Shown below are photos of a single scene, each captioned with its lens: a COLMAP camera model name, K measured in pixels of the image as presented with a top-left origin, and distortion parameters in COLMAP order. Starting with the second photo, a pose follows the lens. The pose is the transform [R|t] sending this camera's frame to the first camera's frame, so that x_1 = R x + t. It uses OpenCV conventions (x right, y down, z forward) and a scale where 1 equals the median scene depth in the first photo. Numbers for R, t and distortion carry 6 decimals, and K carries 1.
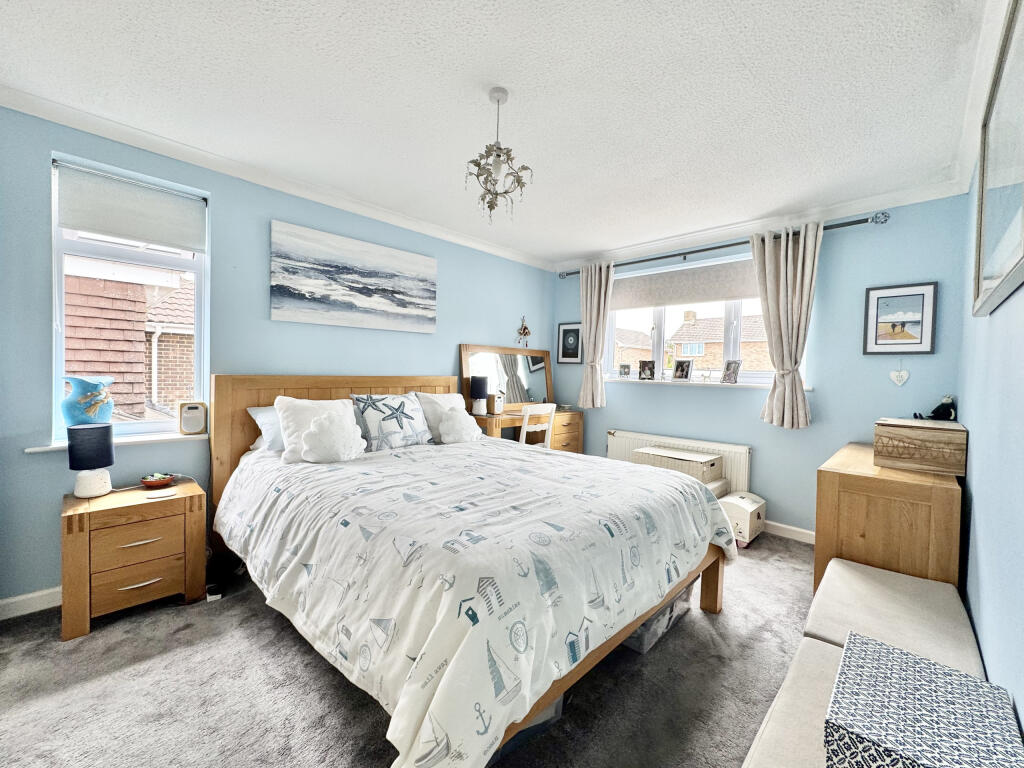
lens RADIAL K [[417.7, 0, 512.6], [0, 417.7, 379.5], [0, 0, 1]] dist [0.001952, -0.001208]
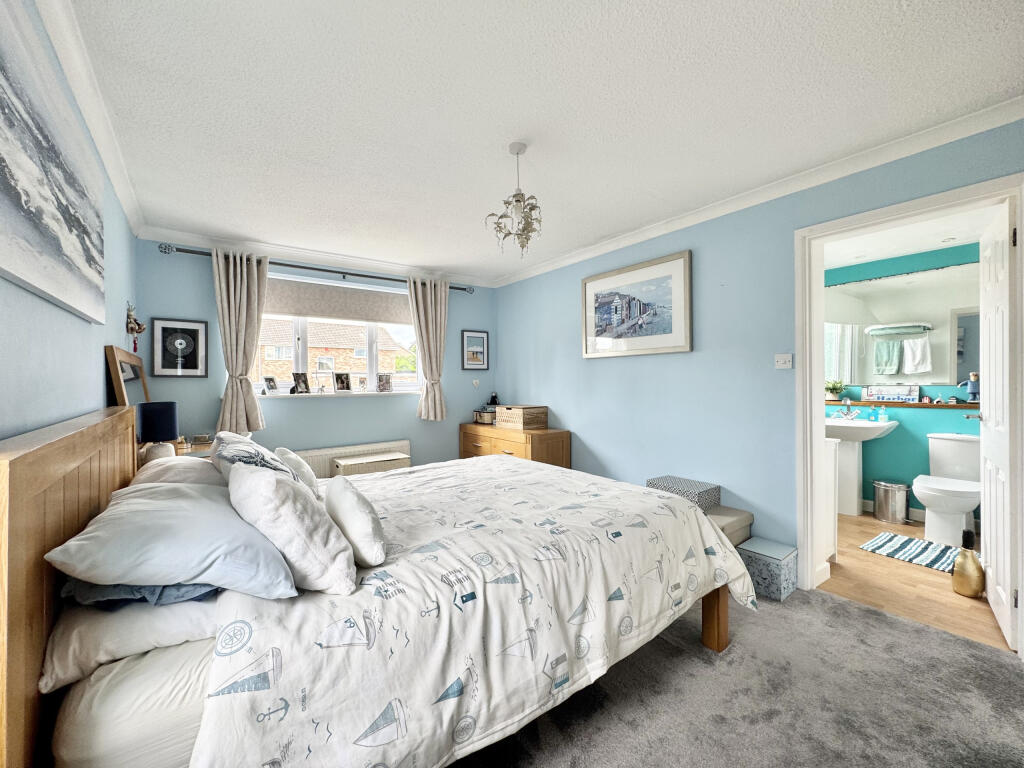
lens RADIAL K [[417.7, 0, 511.8], [0, 417.7, 382.3], [0, 0, 1]] dist [0.001952, -0.001208]
pose [[0.163075, -0.029848, 0.986162, -0.655831], [0.033783, 0.999125, 0.024654, -0.038775], [-0.986035, 0.029295, 0.163941, 0.469036]]
